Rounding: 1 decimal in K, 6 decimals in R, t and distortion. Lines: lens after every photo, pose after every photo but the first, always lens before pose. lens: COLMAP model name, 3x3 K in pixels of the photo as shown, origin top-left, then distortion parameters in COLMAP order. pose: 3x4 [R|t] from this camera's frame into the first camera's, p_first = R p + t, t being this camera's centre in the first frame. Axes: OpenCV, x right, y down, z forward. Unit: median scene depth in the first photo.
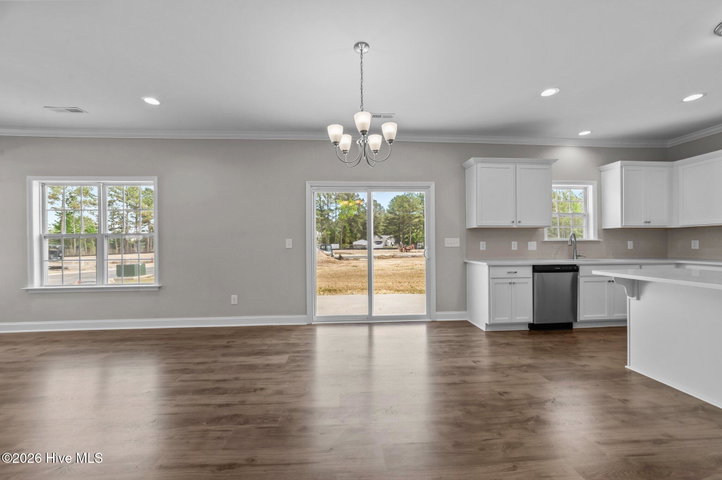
lens RADIAL K [[272.0, 0, 359.3], [0, 272.0, 244.7], [0, 0, 1]] dist [-0.000404, -0.000035]
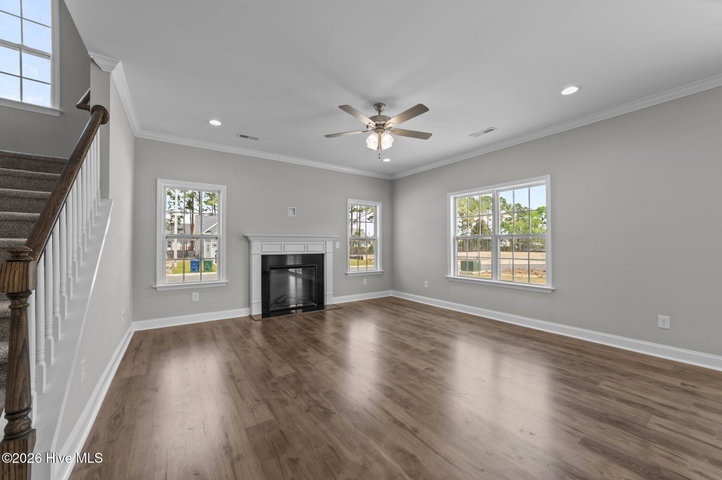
lens RADIAL K [[272.0, 0, 375.2], [0, 272.0, 245.2], [0, 0, 1]] dist [-0.000404, -0.000035]
pose [[0.560011, 0.009988, -0.828425, -0.296057], [-0.009212, 0.999941, 0.005828, -0.000537], [0.828434, 0.004368, 0.560070, -0.053285]]
